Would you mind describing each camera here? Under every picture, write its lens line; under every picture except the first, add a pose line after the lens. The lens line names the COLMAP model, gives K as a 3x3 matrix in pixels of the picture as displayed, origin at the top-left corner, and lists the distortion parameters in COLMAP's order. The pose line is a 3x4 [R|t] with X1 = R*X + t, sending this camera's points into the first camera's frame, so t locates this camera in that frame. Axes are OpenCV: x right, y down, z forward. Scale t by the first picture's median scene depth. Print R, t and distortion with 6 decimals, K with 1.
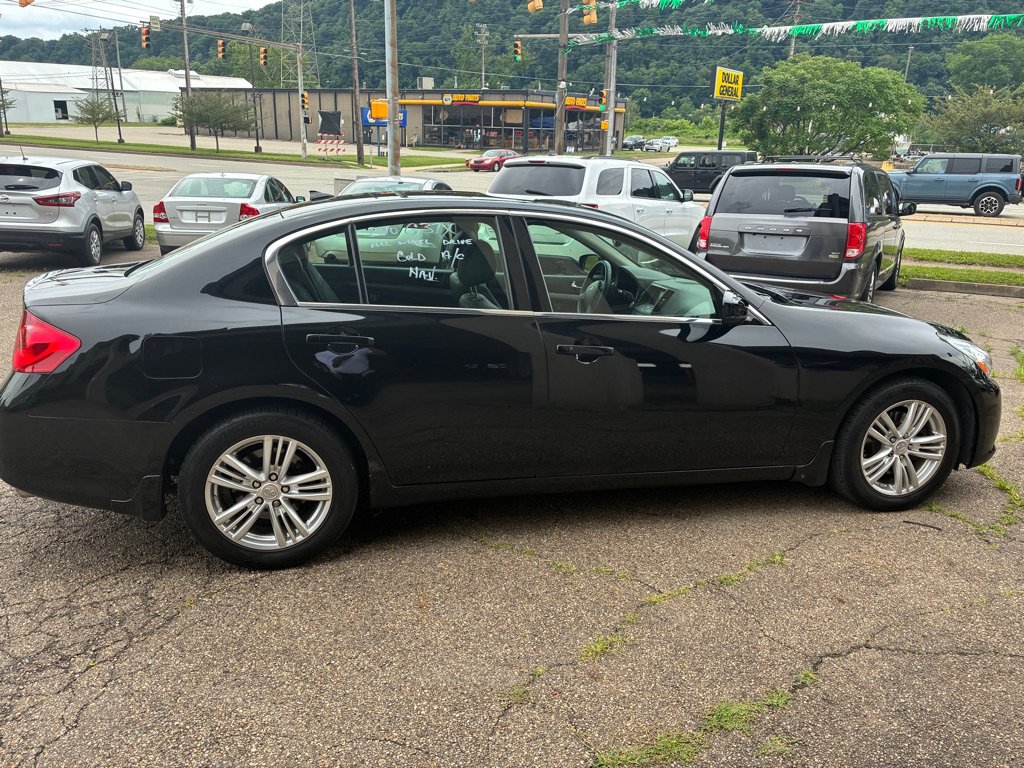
lens RADIAL K [[779.0, 0, 512.1], [0, 779.0, 382.9], [0, 0, 1]] dist [0.032265, -0.044919]
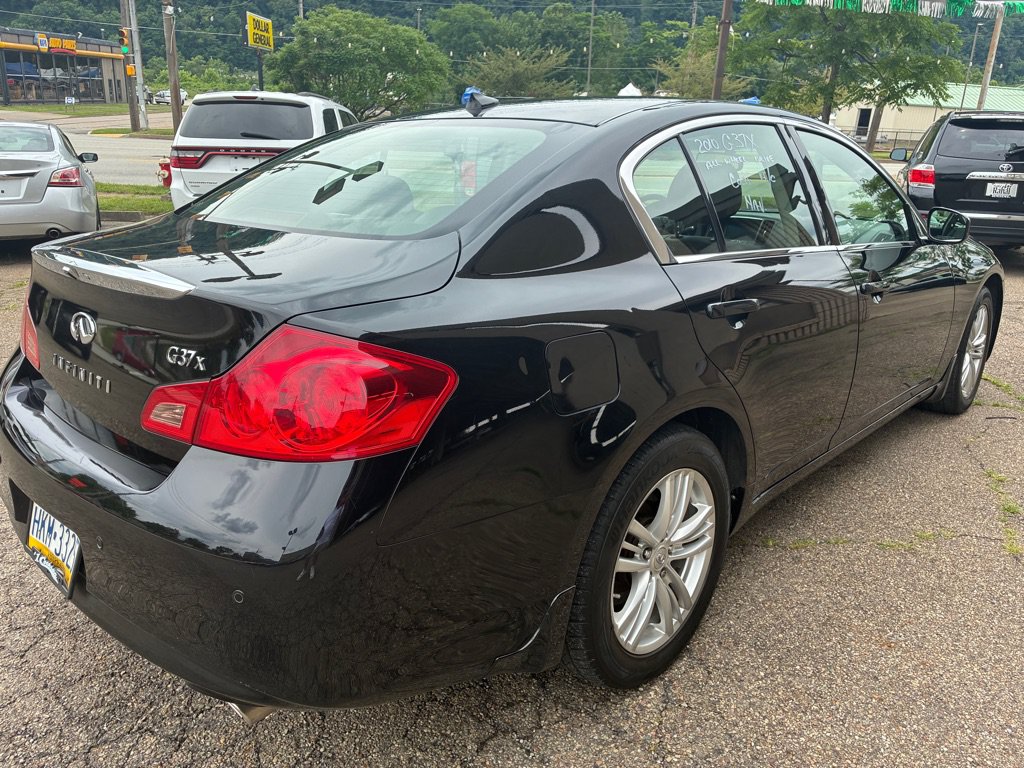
lens RADIAL K [[779.0, 0, 513.5], [0, 779.0, 387.9], [0, 0, 1]] dist [0.032265, -0.044919]
pose [[0.828872, -0.175316, 0.531258, -0.106813], [0.145890, 0.984507, 0.097270, -0.011594], [-0.540080, -0.003119, 0.841608, 0.076642]]
